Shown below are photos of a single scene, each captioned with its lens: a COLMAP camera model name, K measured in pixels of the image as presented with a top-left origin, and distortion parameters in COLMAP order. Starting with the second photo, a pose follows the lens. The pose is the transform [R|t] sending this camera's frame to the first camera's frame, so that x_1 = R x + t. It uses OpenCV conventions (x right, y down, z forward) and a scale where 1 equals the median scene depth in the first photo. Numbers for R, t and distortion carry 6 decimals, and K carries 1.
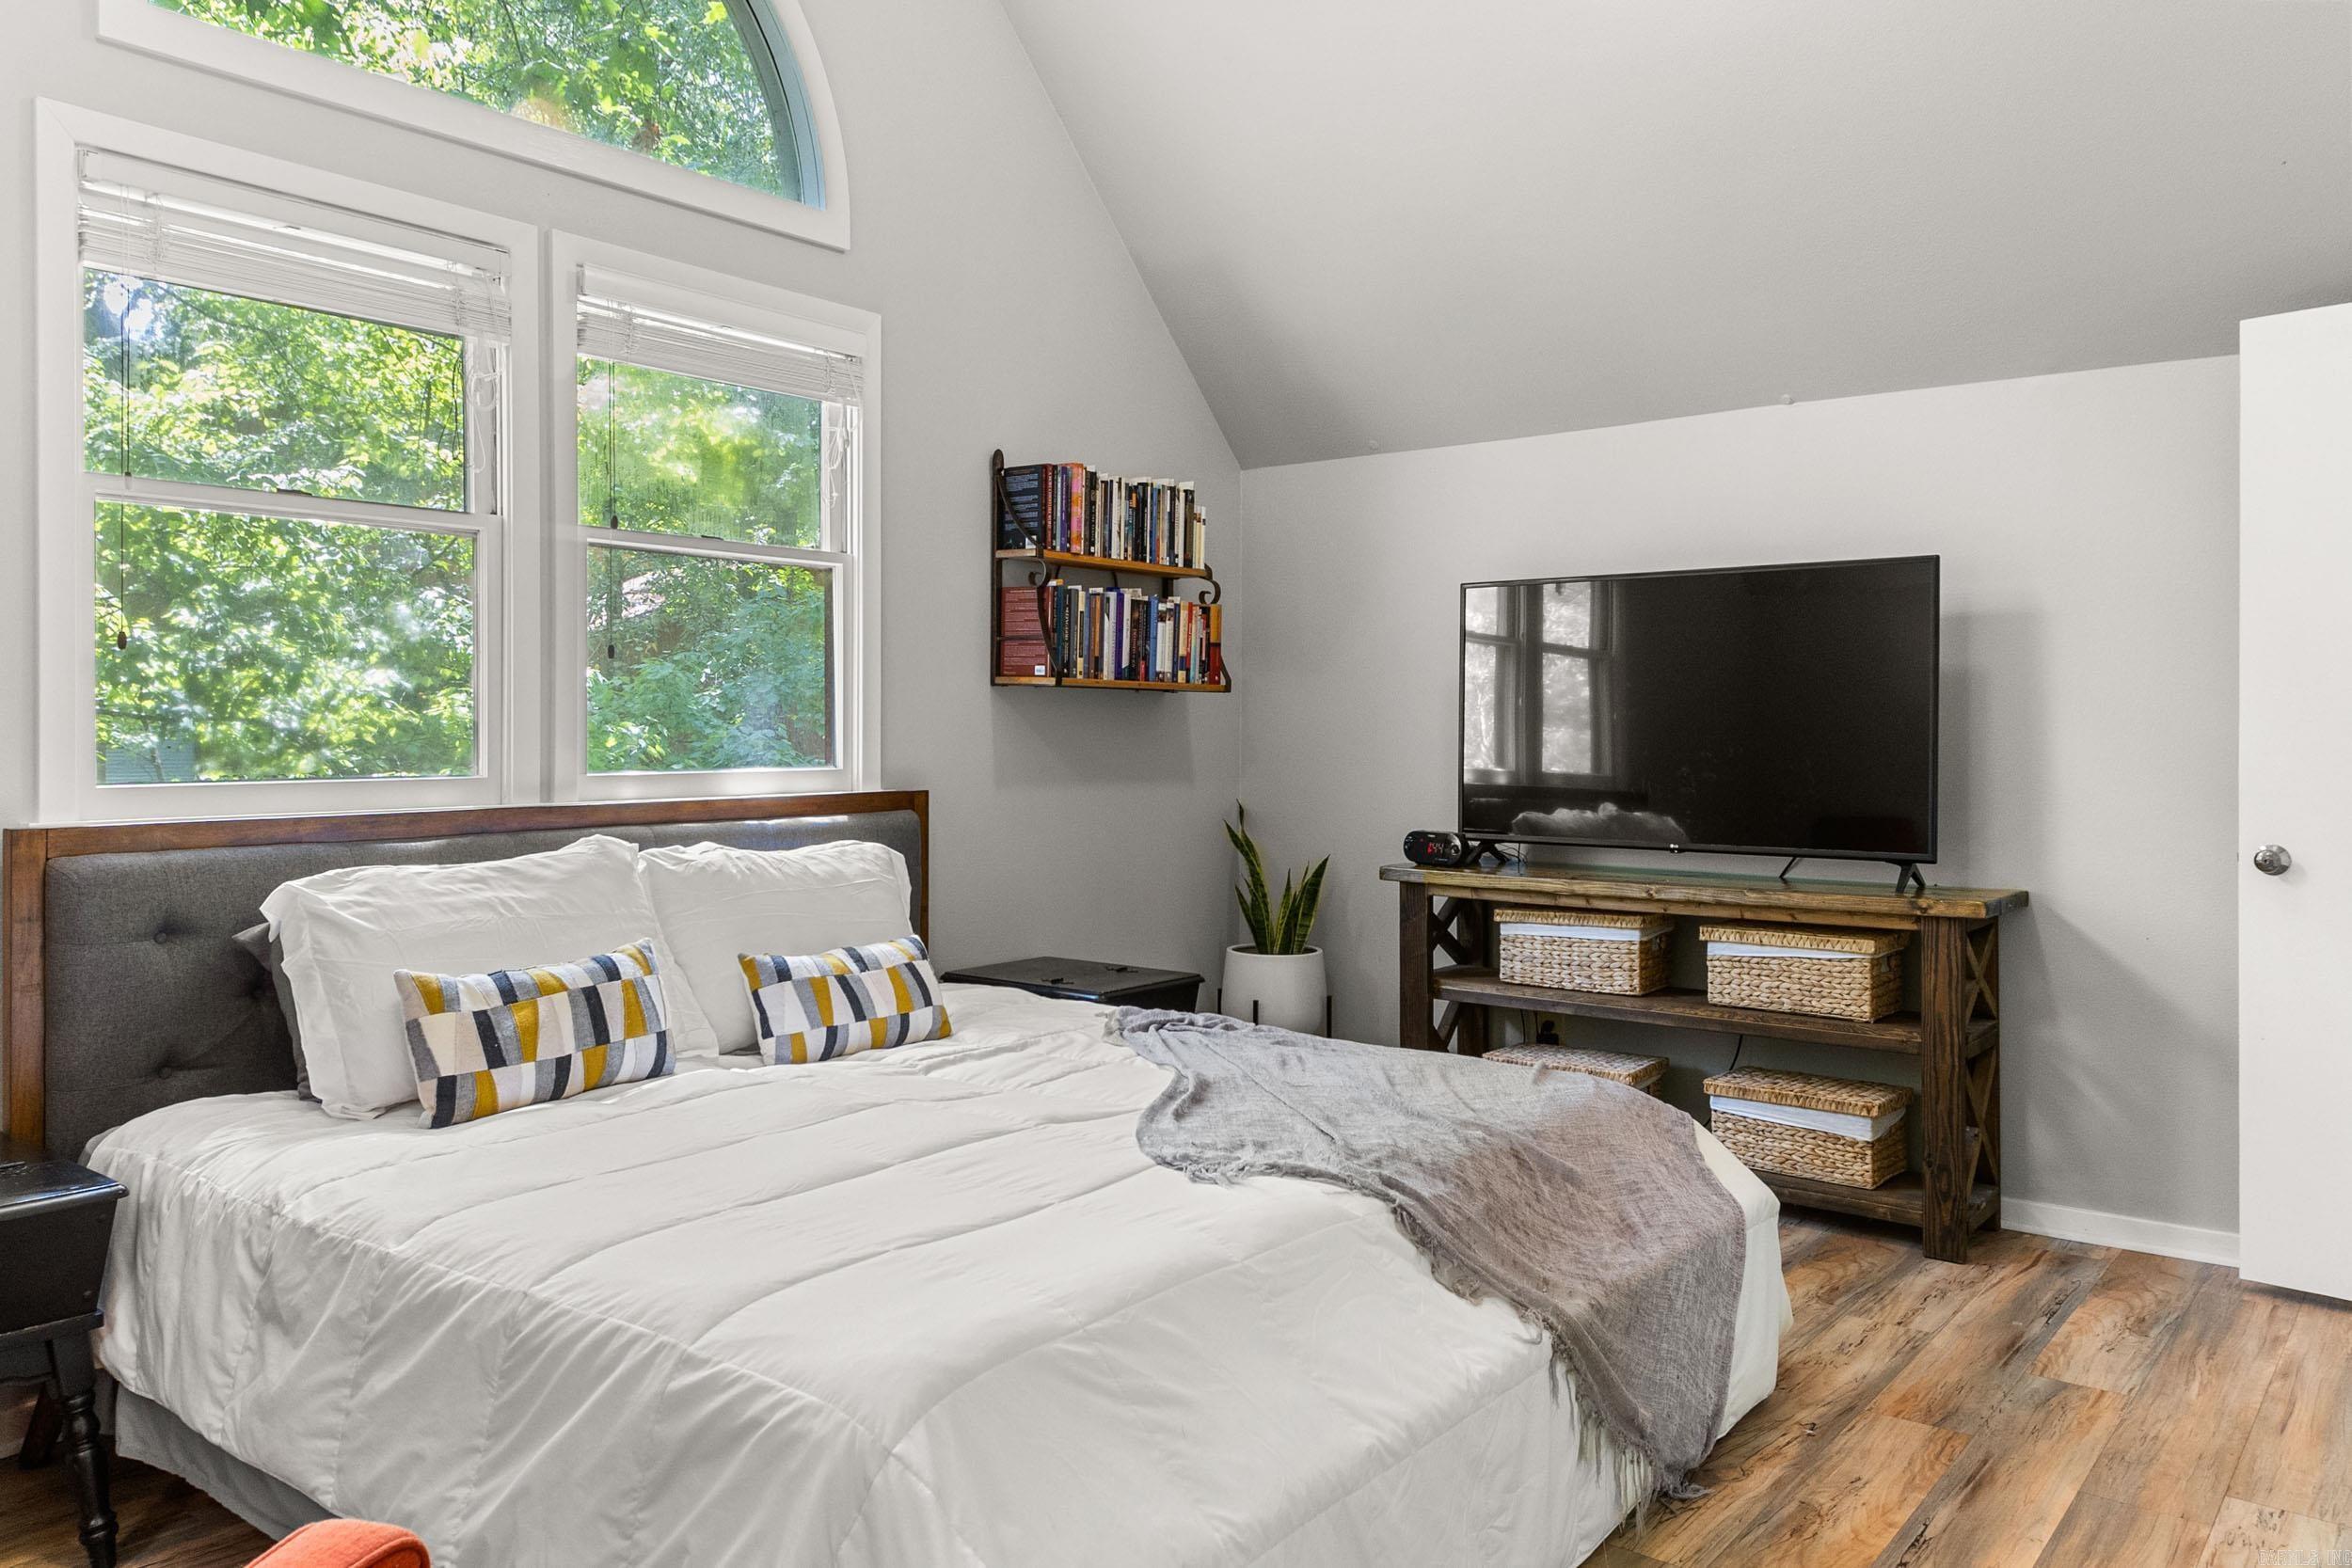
lens RADIAL K [[1713.7, 0, 1169.2], [0, 1713.7, 733.9], [0, 0, 1]] dist [0.066245, -0.000834]
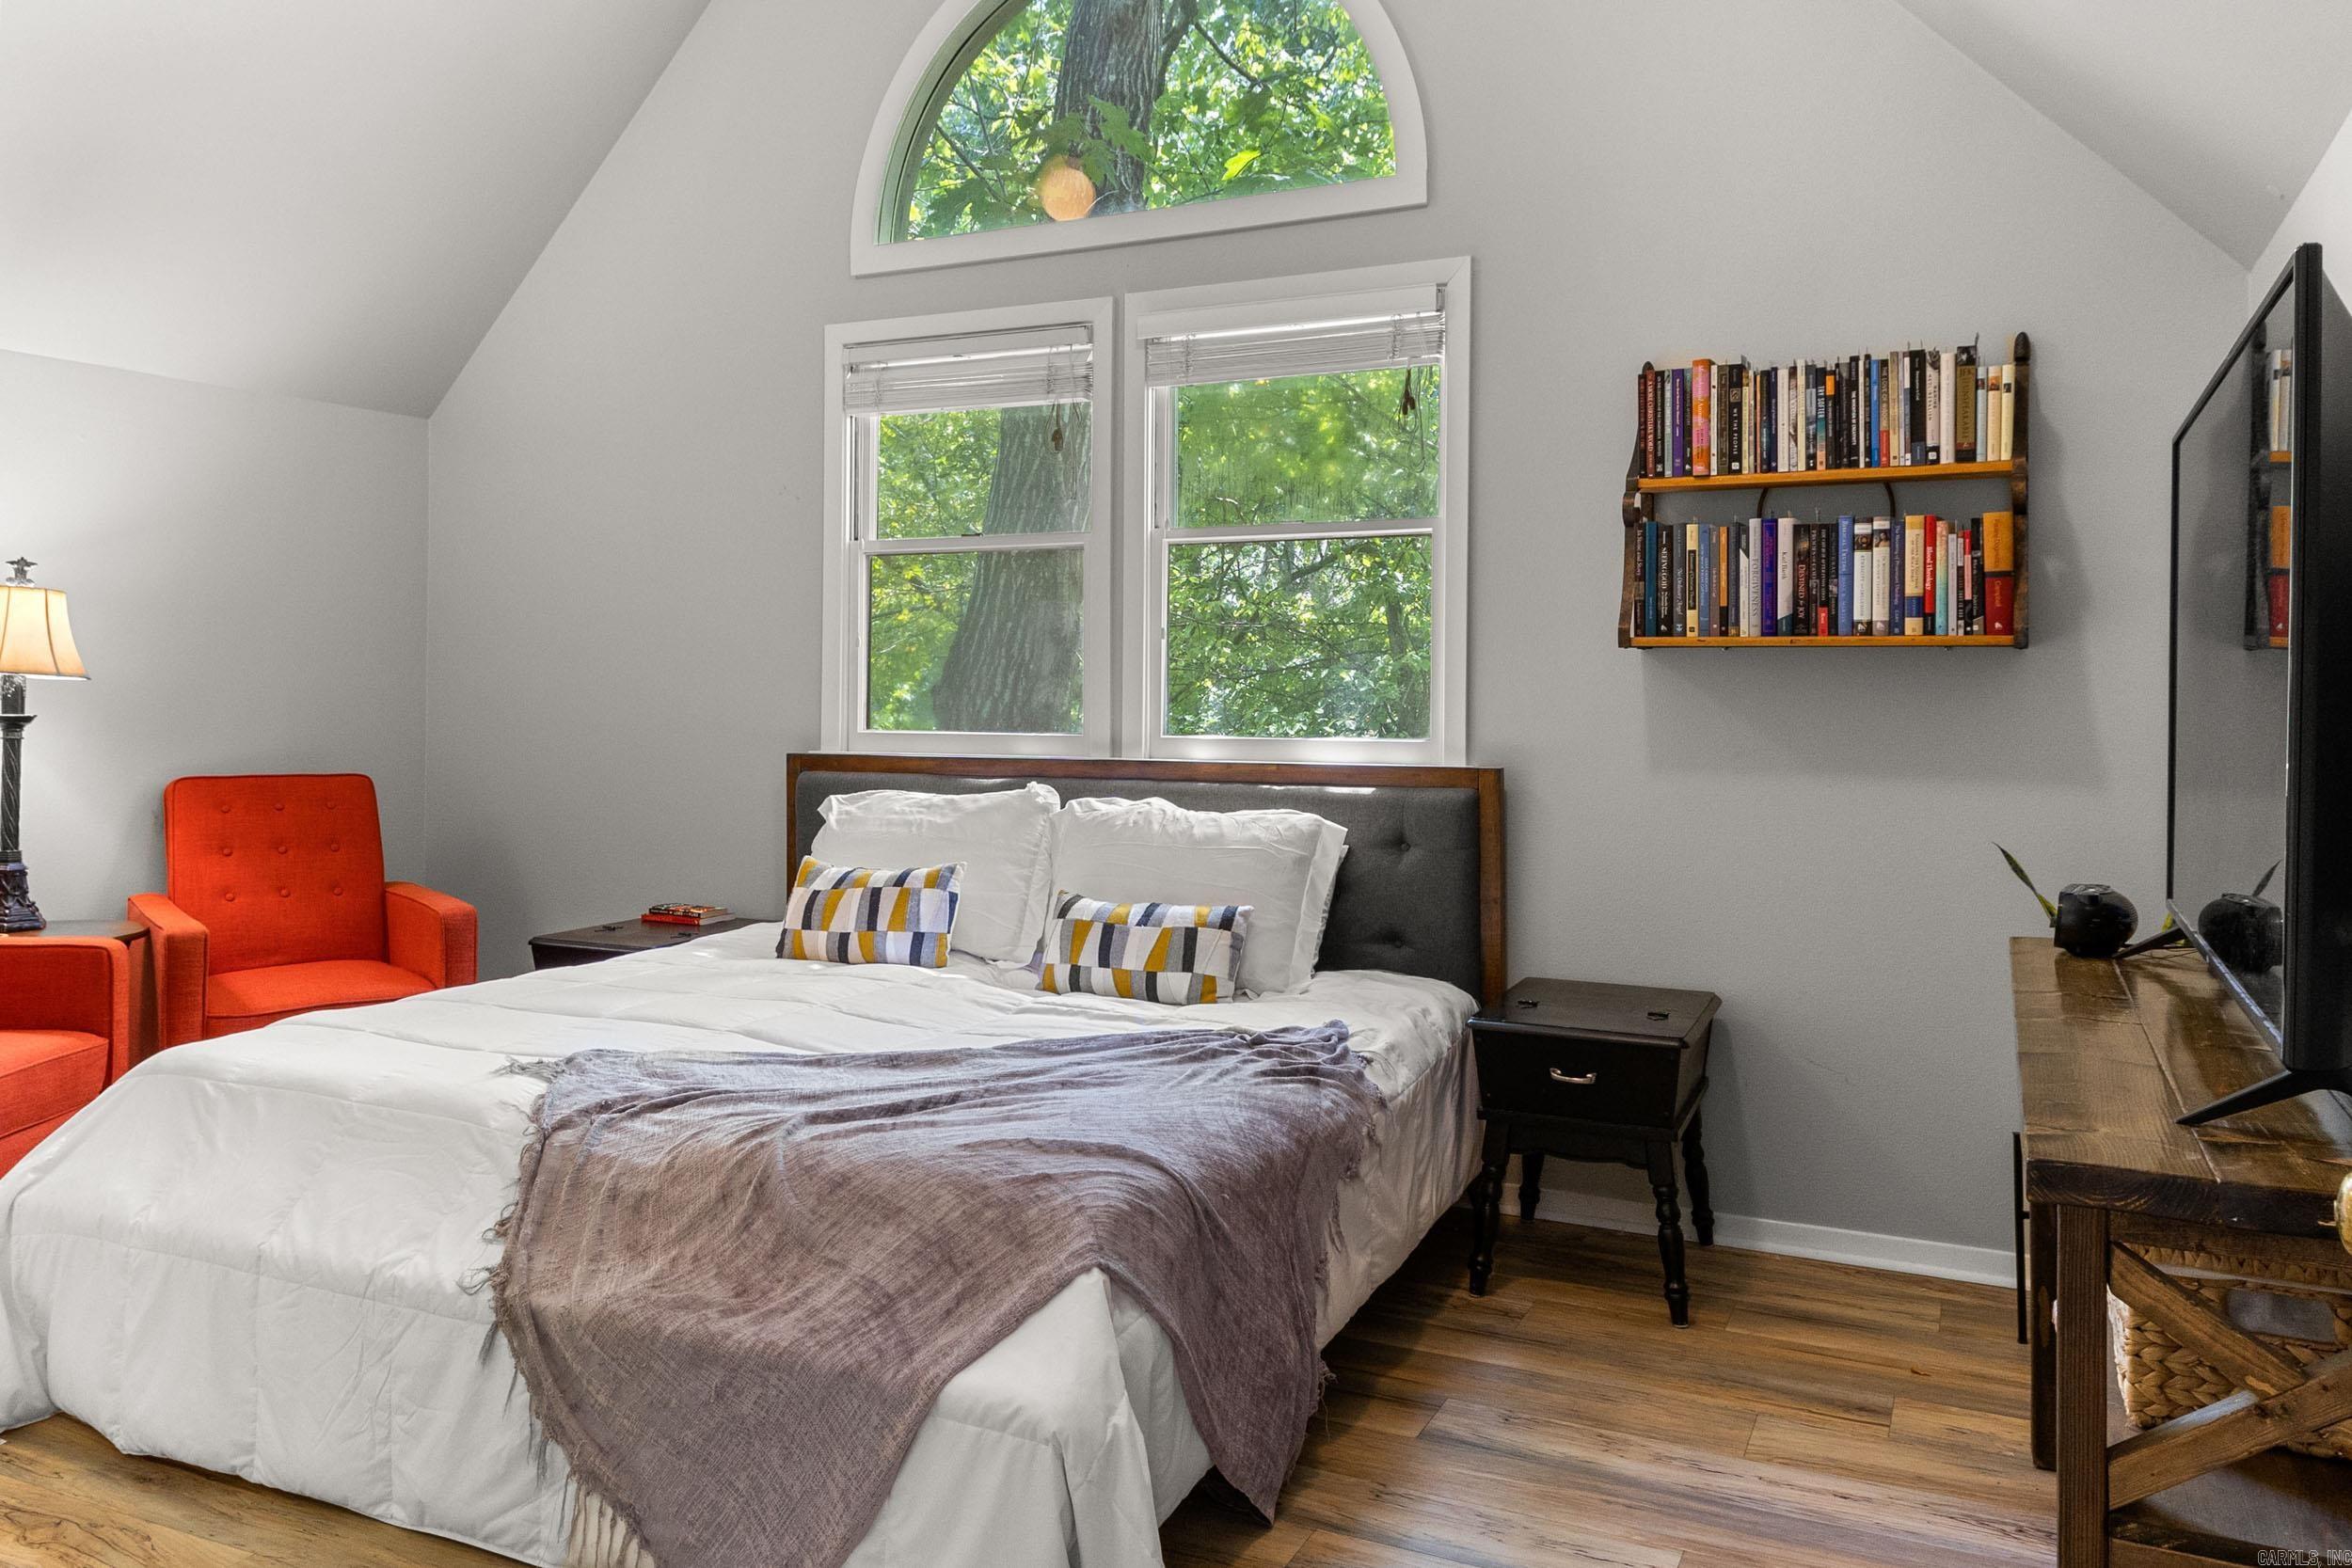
lens RADIAL K [[1699.8, 0, 1176.8], [0, 1699.8, 698.9], [0, 0, 1]] dist [0.001650, -0.000017]
pose [[0.200943, 0.004792, -0.979591, 0.645319], [-0.005430, 0.999978, 0.003778, -0.005578], [0.979588, 0.004560, 0.200965, 0.604683]]
